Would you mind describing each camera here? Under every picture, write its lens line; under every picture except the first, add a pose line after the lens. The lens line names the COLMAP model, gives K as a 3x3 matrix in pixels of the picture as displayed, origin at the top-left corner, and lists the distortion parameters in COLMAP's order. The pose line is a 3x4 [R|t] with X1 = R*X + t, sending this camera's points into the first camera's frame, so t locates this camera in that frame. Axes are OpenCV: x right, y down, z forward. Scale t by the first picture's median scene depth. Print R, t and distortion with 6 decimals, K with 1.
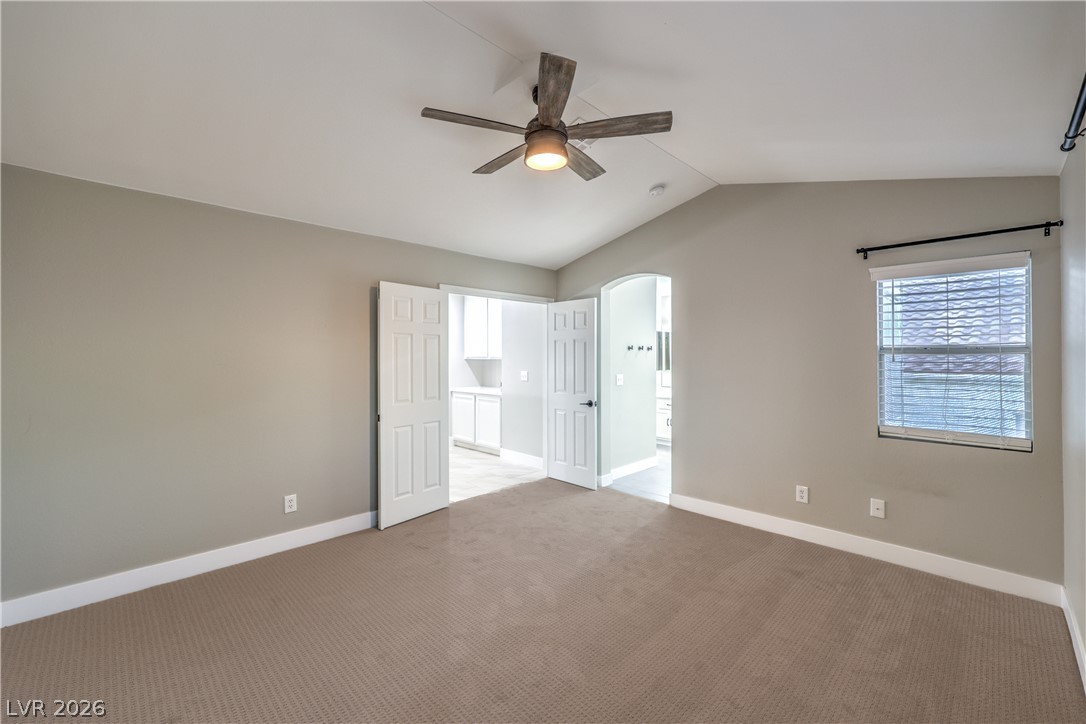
lens RADIAL K [[443.2, 0, 542.1], [0, 443.2, 357.9], [0, 0, 1]] dist [0.001120, -0.000484]
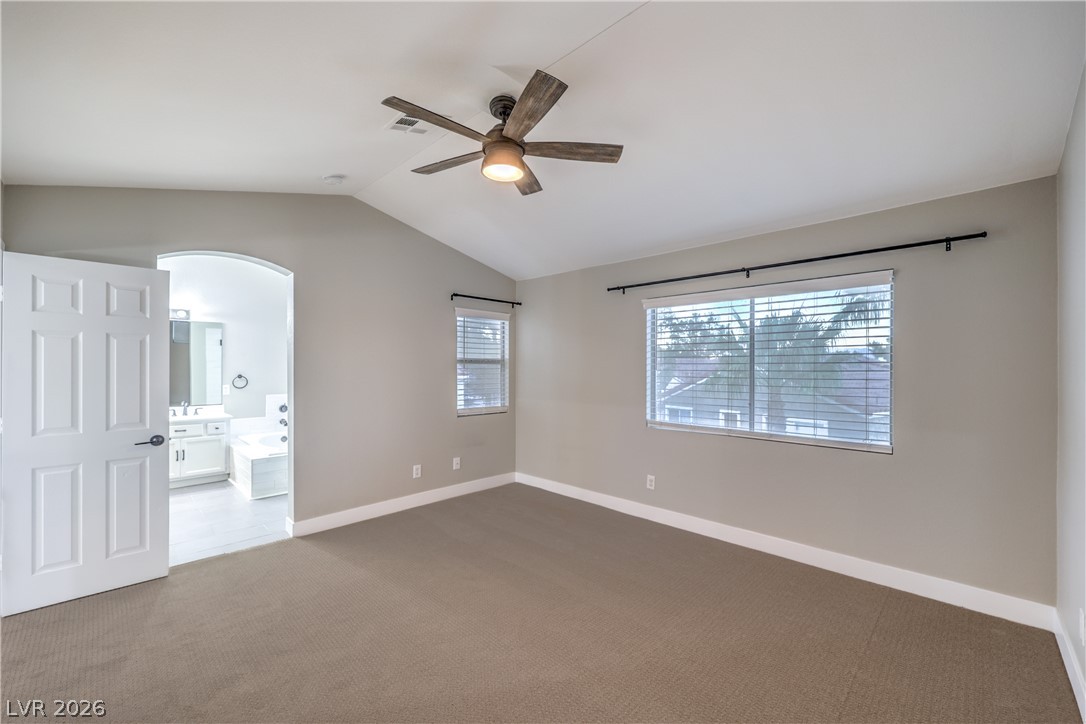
lens RADIAL K [[443.2, 0, 542.3], [0, 443.2, 365.2], [0, 0, 1]] dist [0.001120, -0.000484]
pose [[-0.014902, 0.003574, 0.999883, -0.613658], [0.000992, 0.999993, -0.003560, 0.002702], [-0.999888, 0.000939, -0.014906, 0.565623]]
